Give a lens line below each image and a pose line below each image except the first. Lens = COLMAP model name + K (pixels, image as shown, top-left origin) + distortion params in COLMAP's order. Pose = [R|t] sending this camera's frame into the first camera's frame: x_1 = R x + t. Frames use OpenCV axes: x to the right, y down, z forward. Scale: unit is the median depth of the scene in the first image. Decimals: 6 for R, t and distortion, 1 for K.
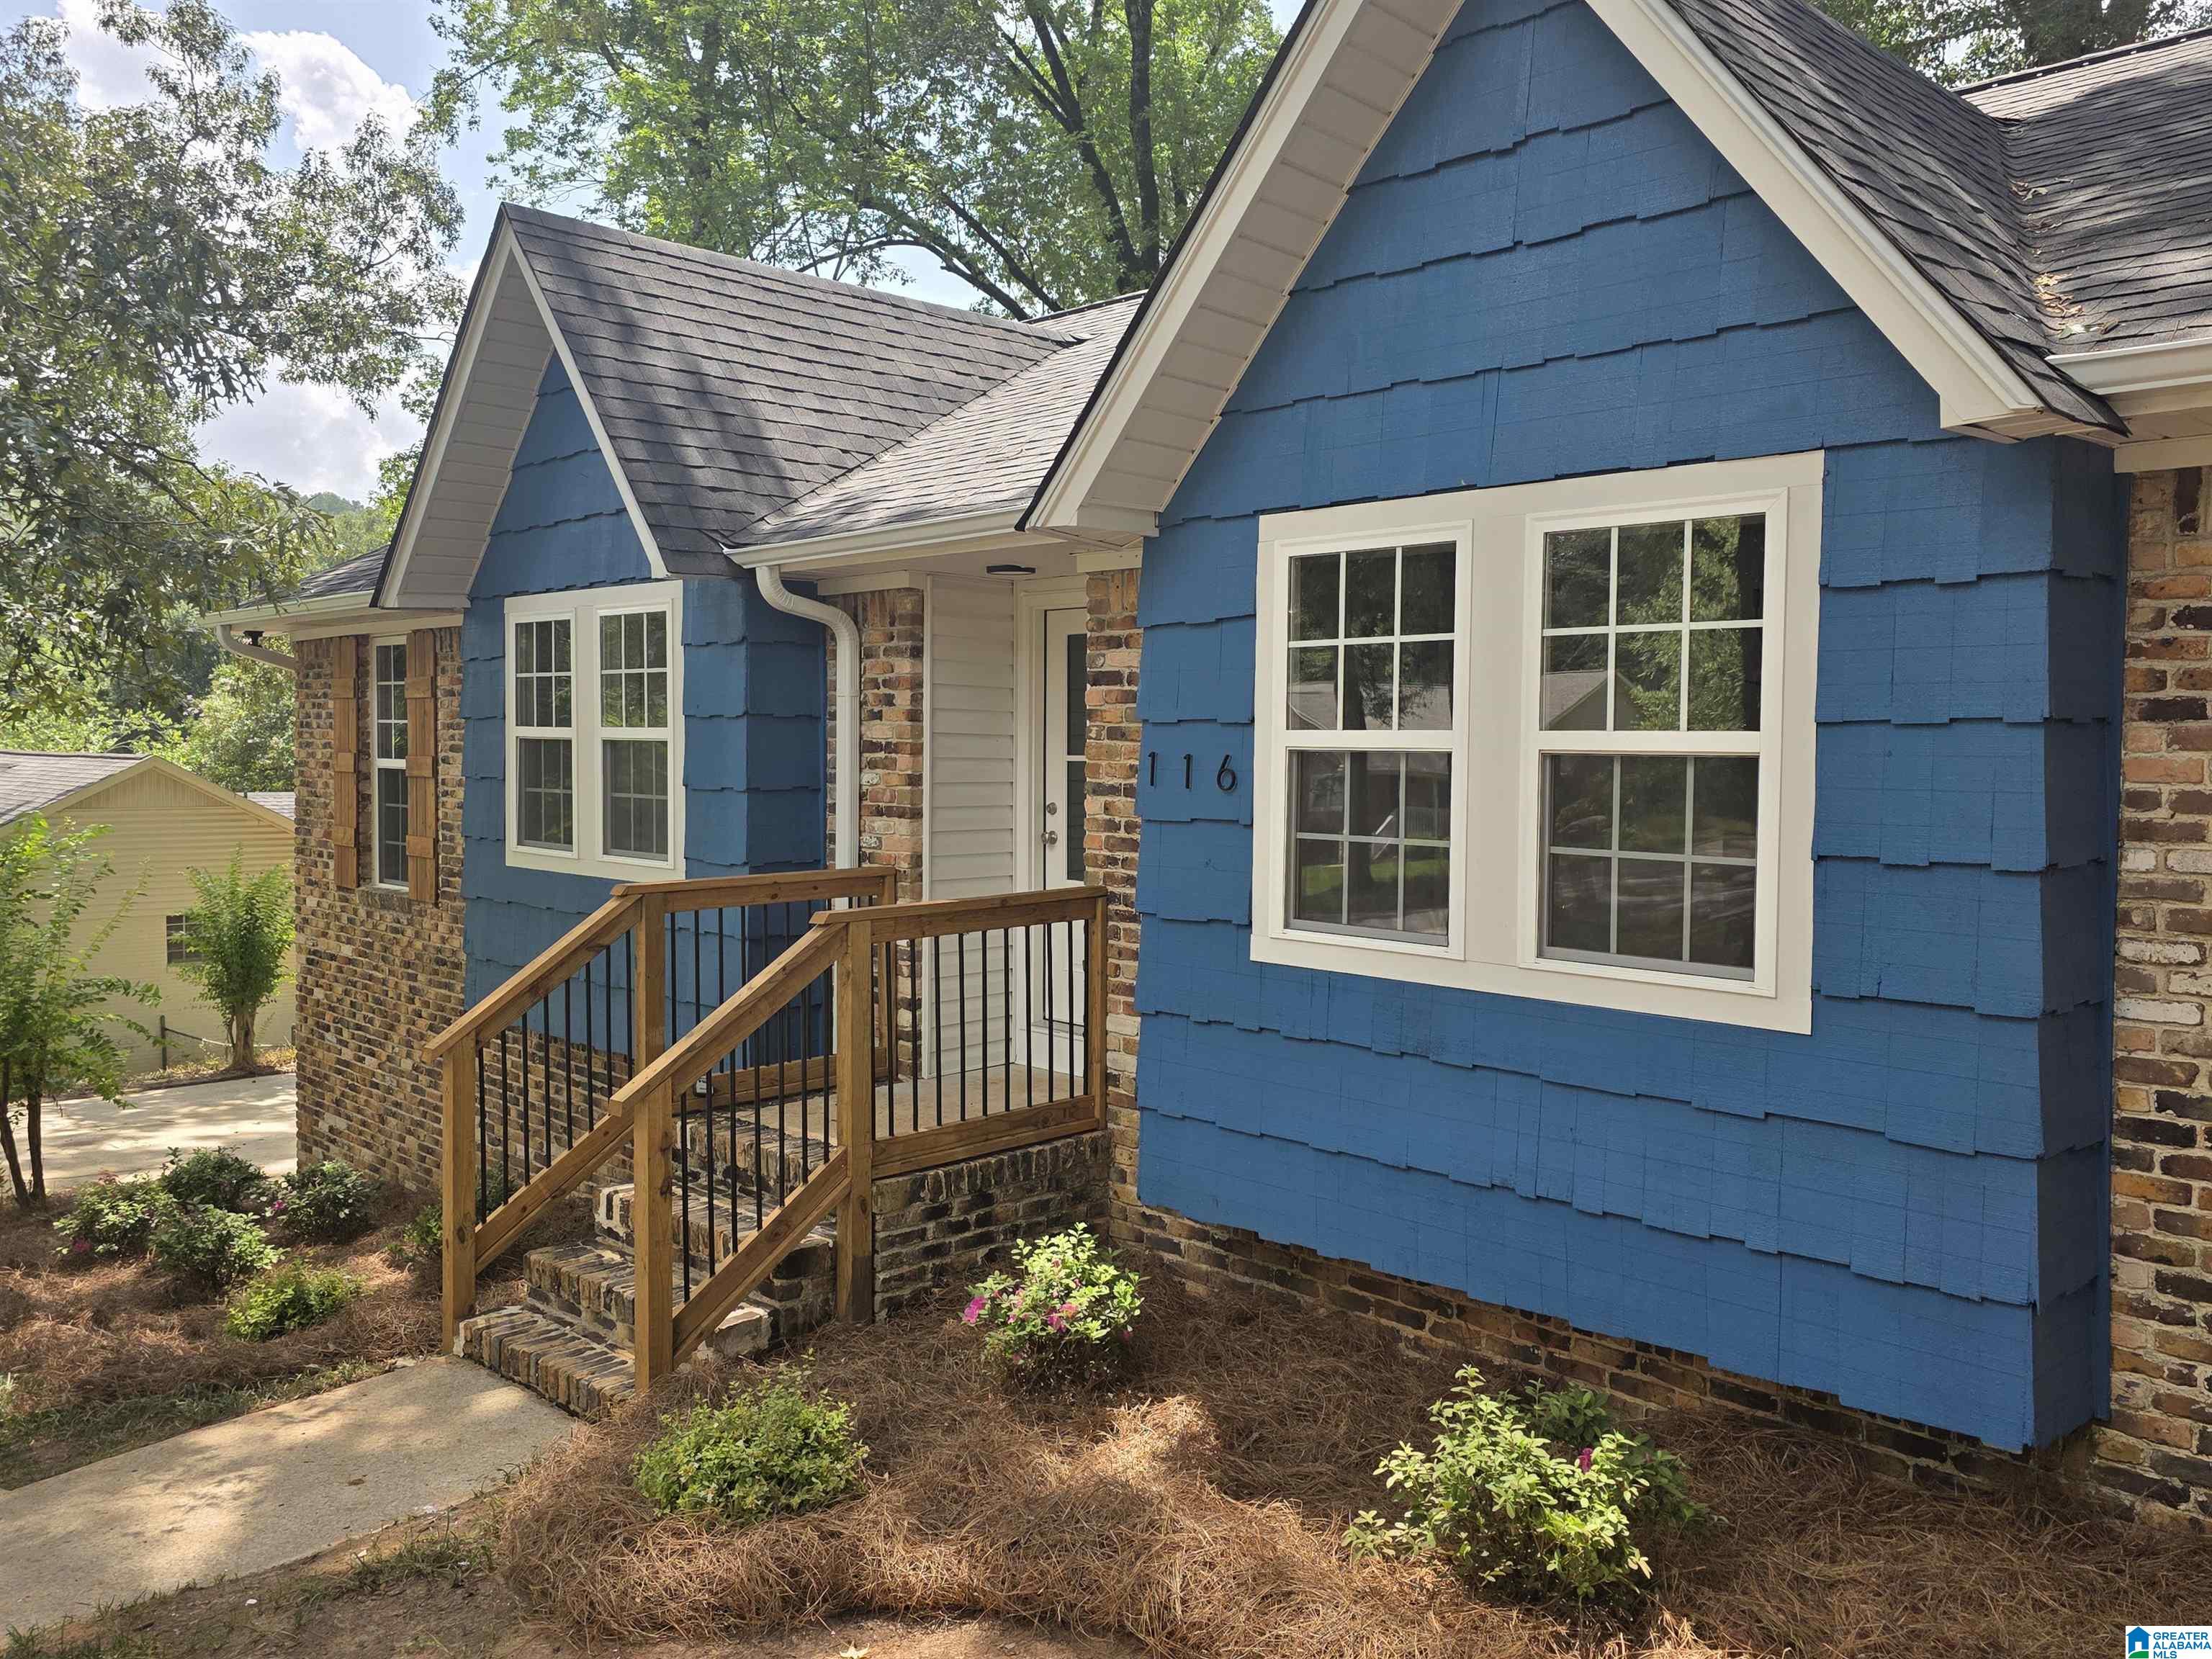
lens RADIAL K [[1753.3, 0, 1138.3], [0, 1753.3, 818.7], [0, 0, 1]] dist [0.094202, -0.106580]
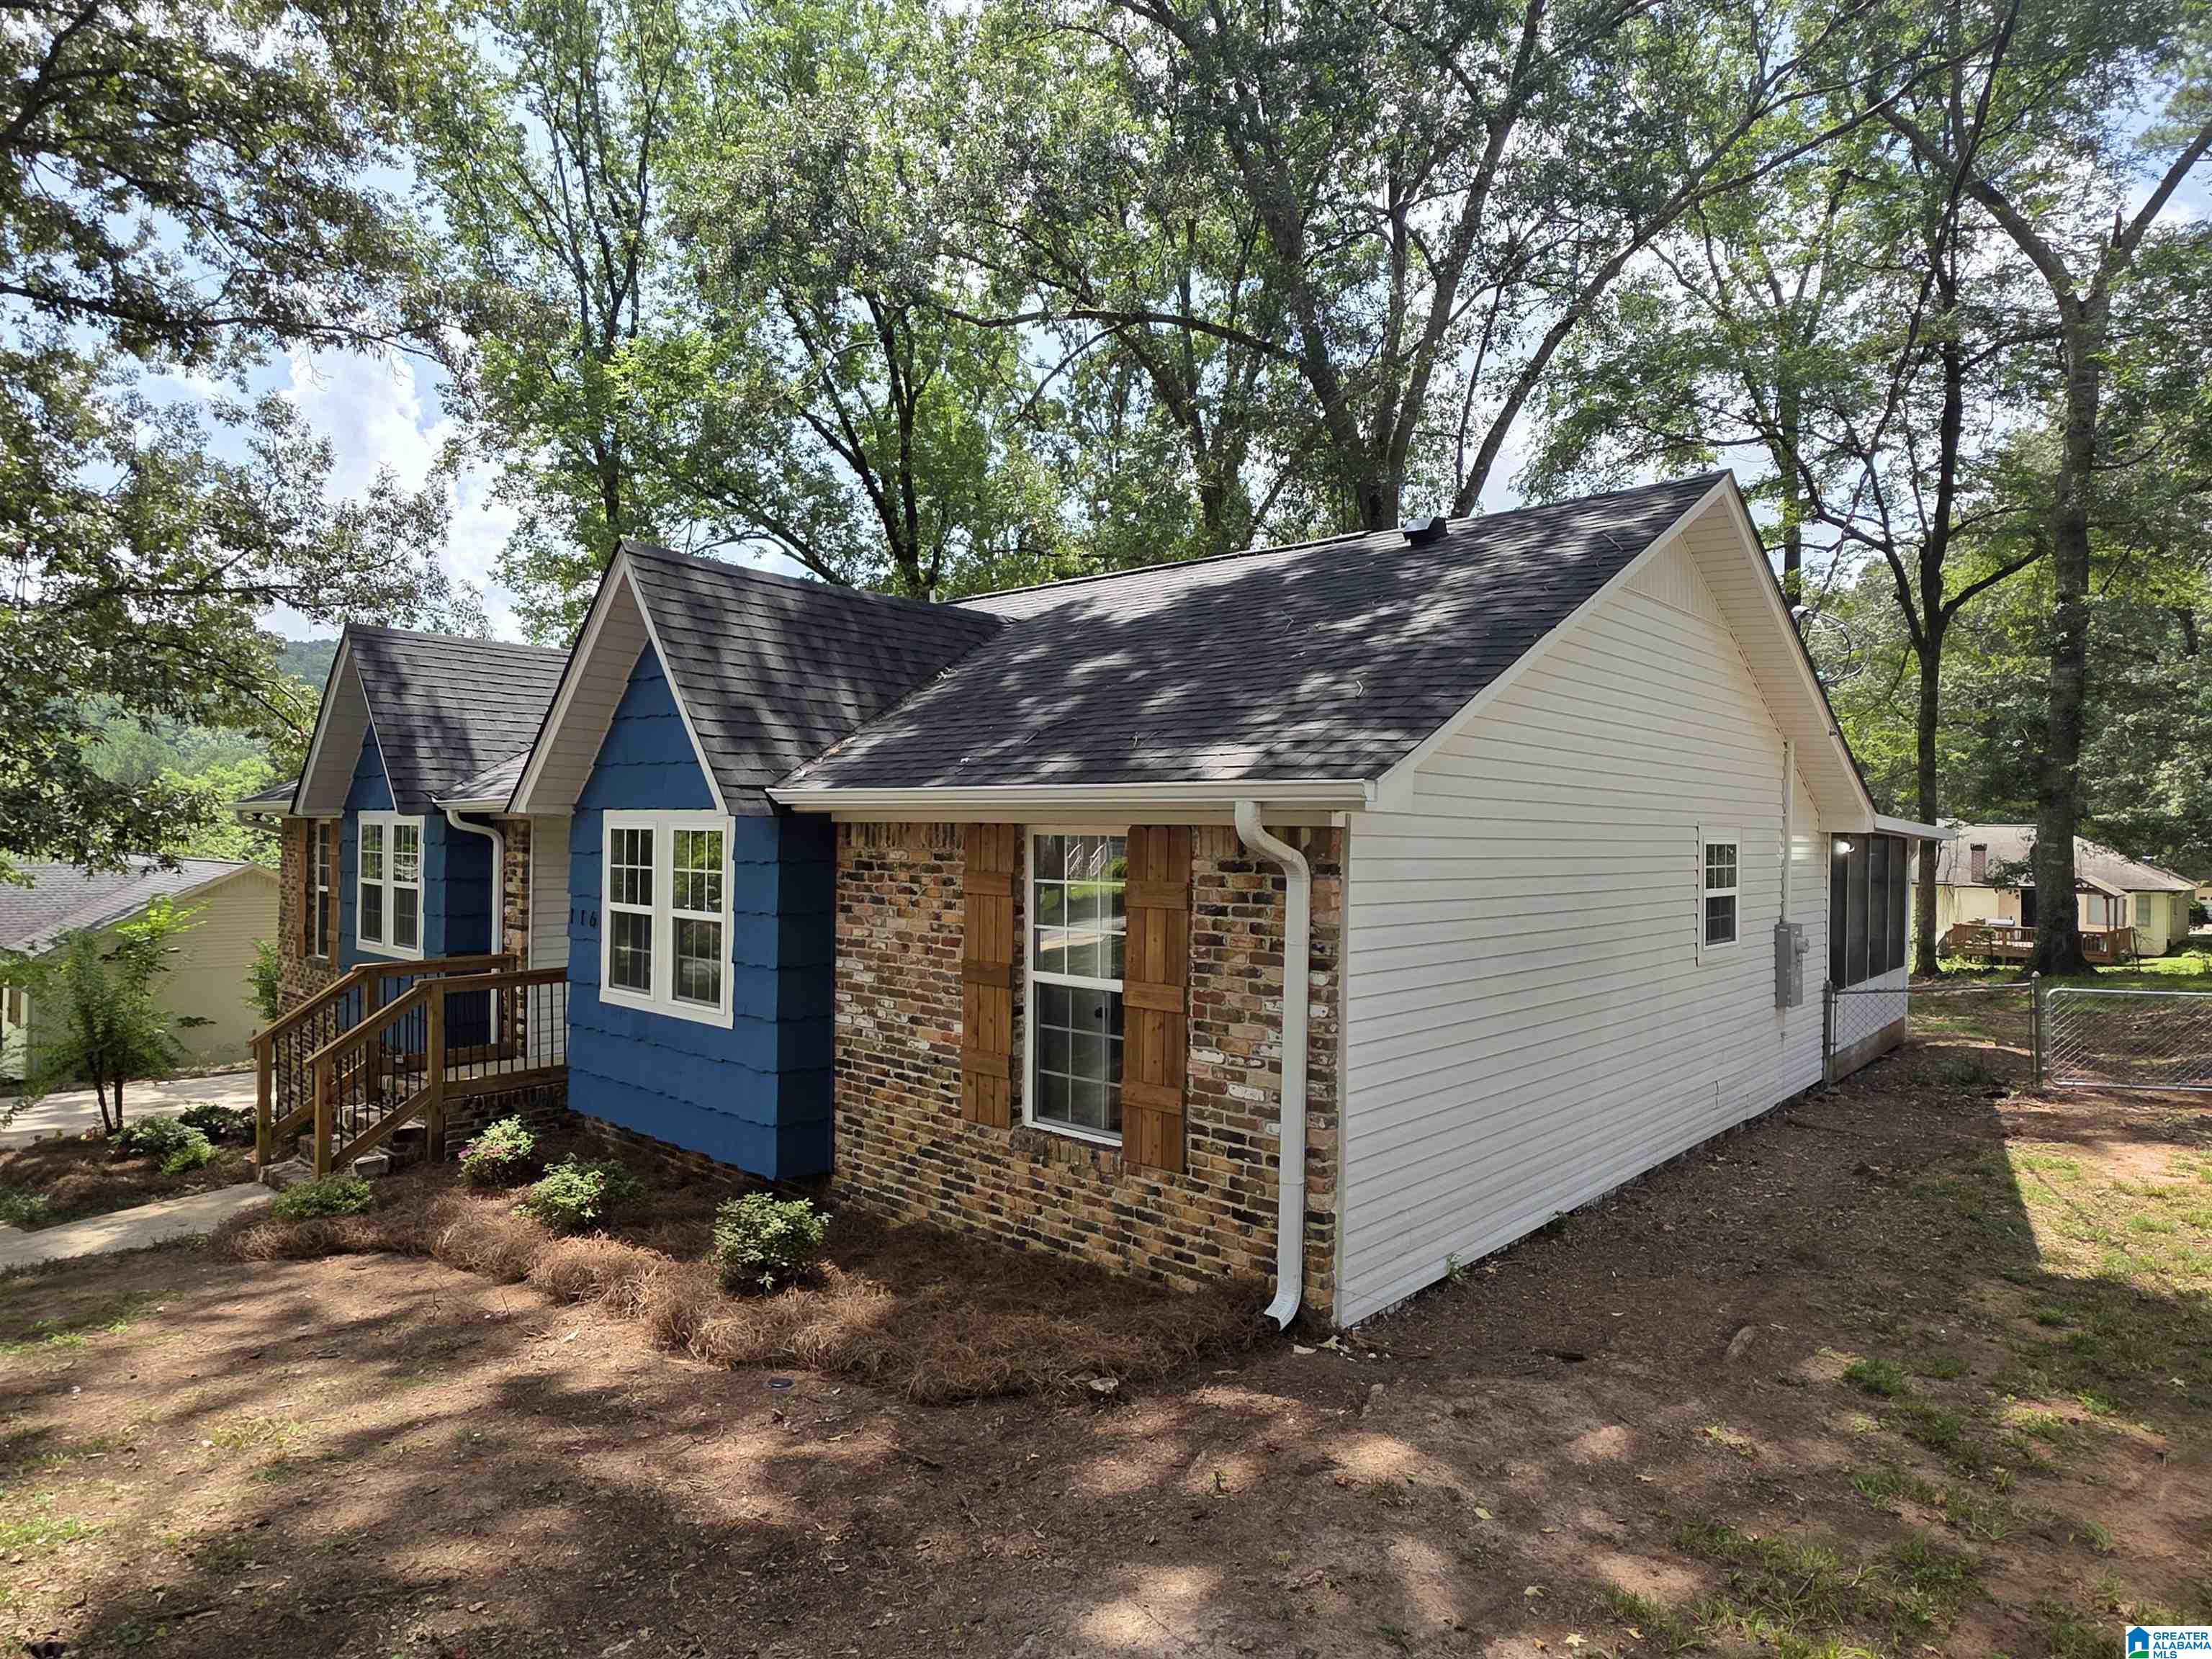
lens RADIAL K [[1264.8, 0, 1096.9], [0, 1264.8, 841.5], [0, 0, 1]] dist [0.024274, 0.000195]
pose [[0.999000, 0.003823, 0.044537, 0.547315], [-0.002176, 0.999314, -0.036962, -0.057915], [-0.044648, 0.036829, 0.998324, -0.601756]]
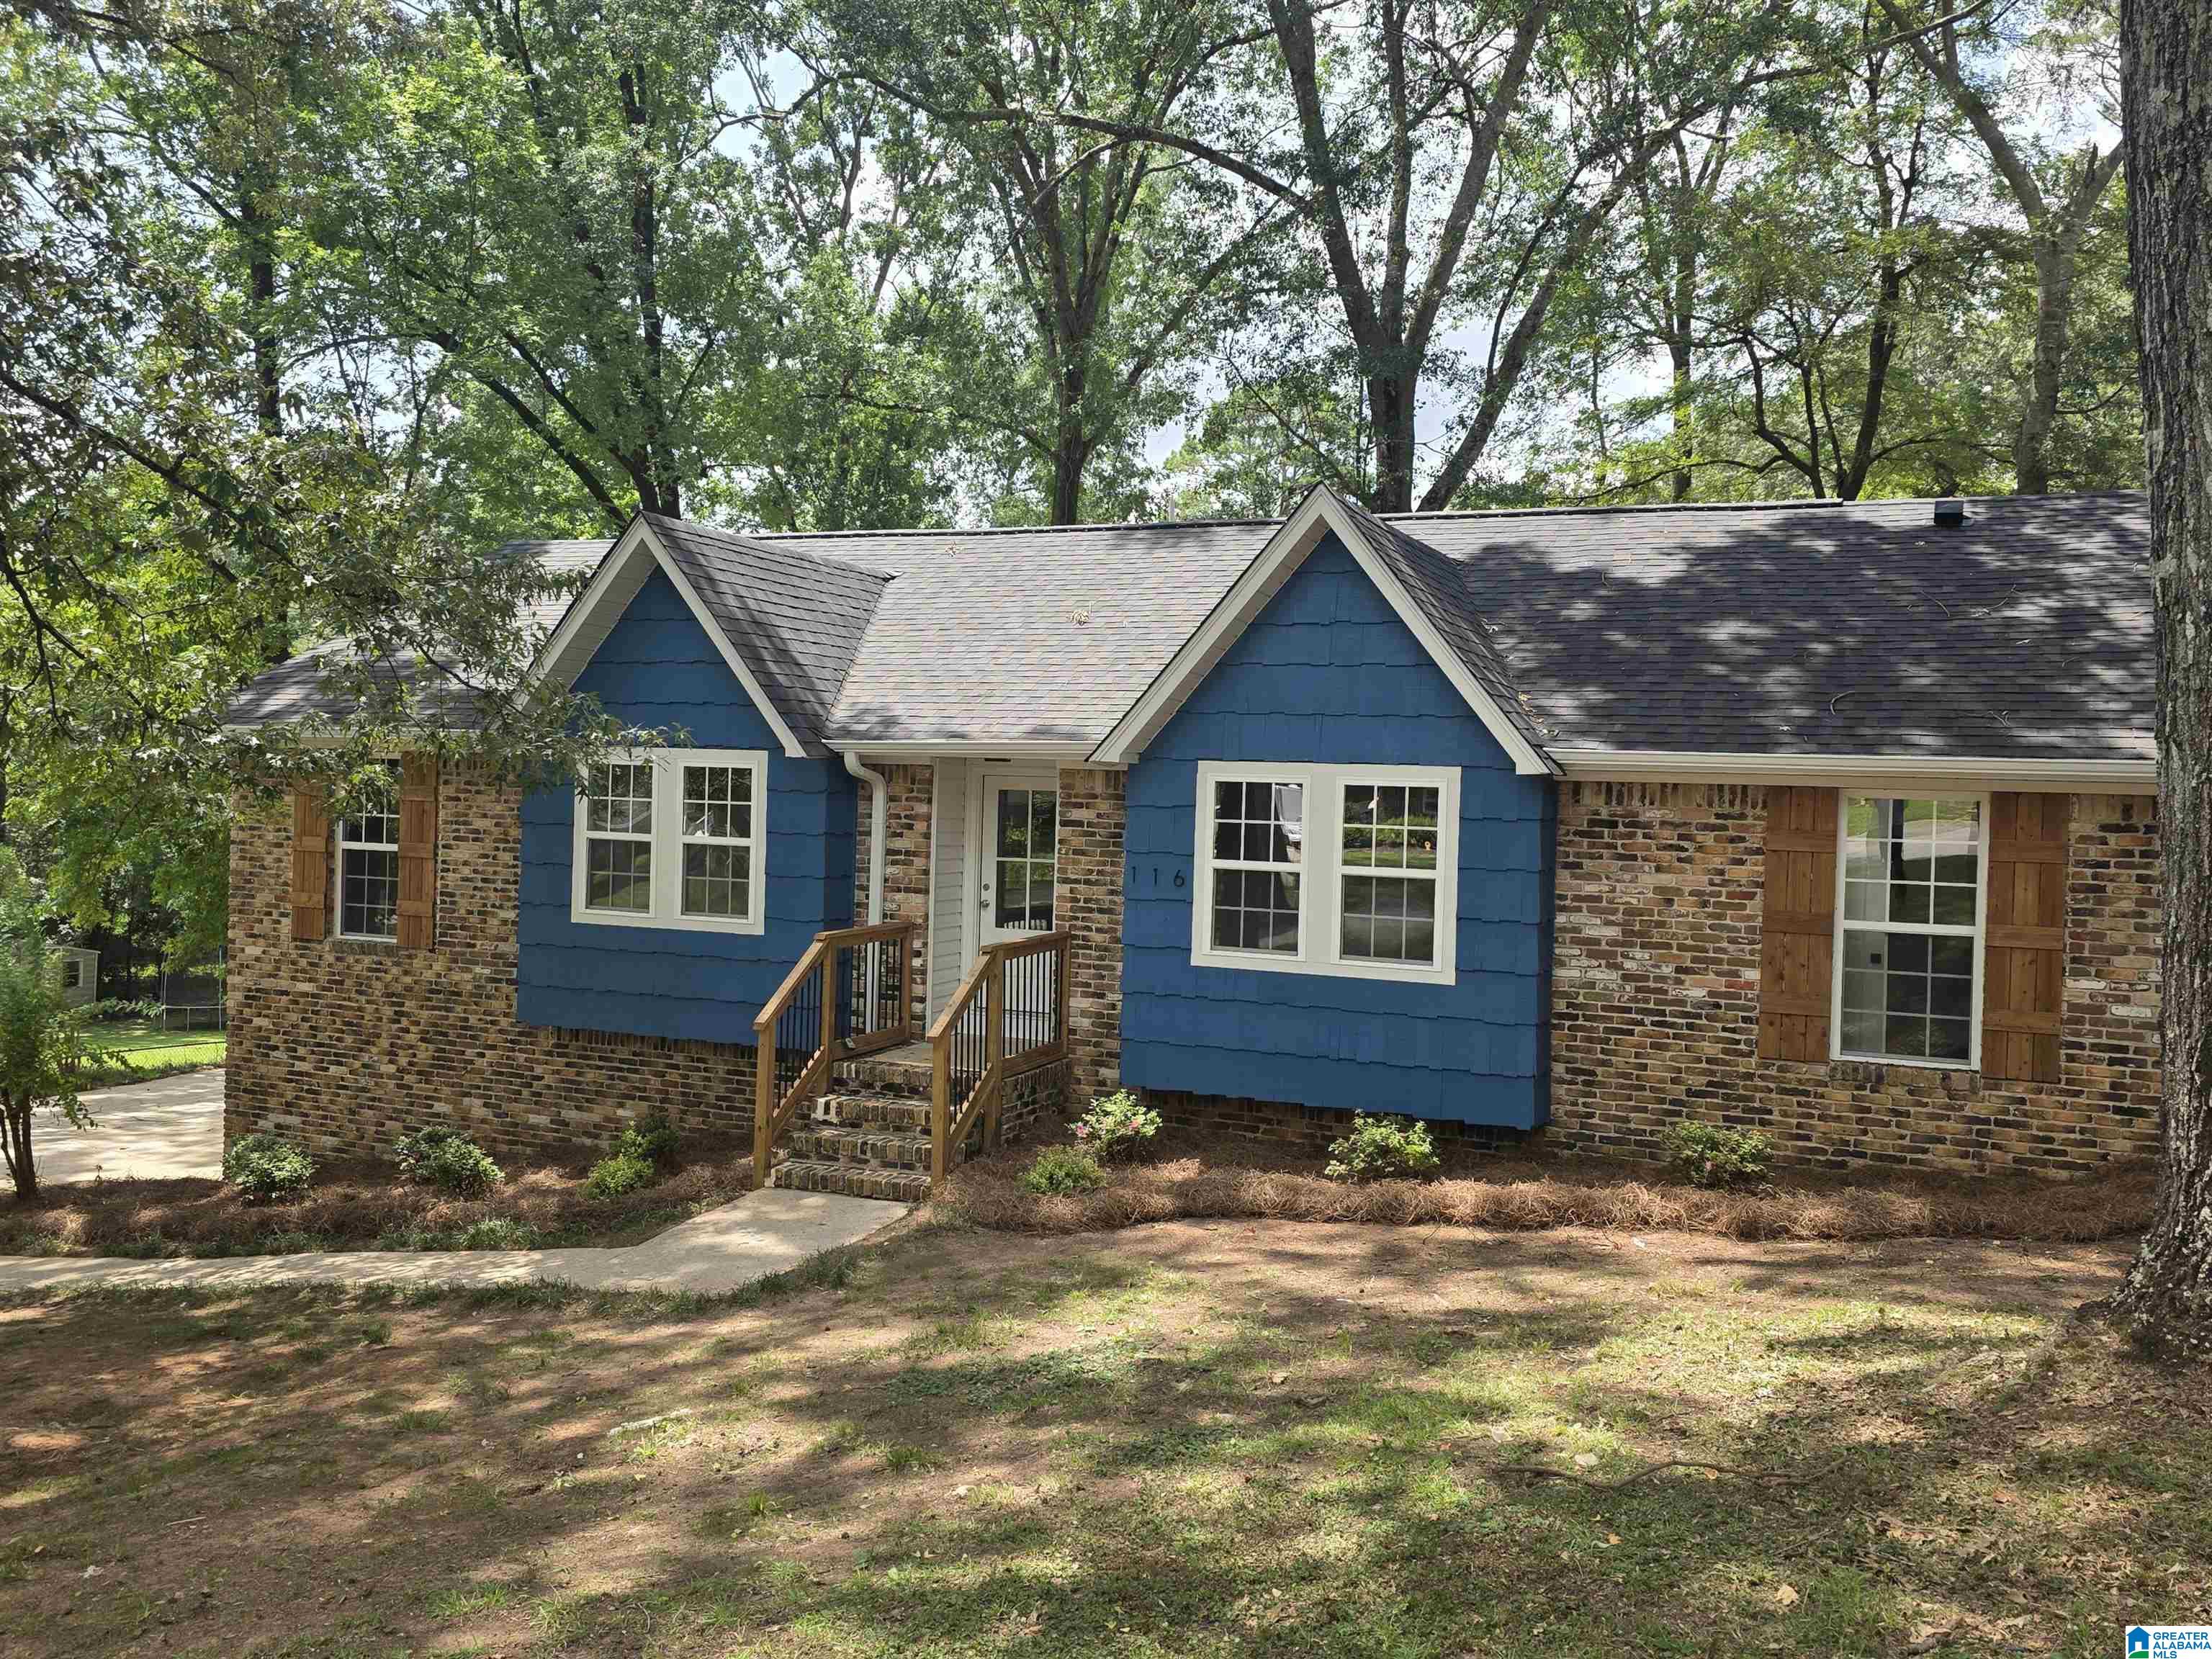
lens RADIAL K [[1805.2, 0, 1106.0], [0, 1805.2, 829.5], [0, 0, 1]] dist [0.116906, -0.157375]
pose [[0.927679, 0.008662, 0.373279, -0.730647], [-0.003944, 0.999902, -0.013402, -0.047399], [-0.373359, 0.010960, 0.927622, -0.862800]]
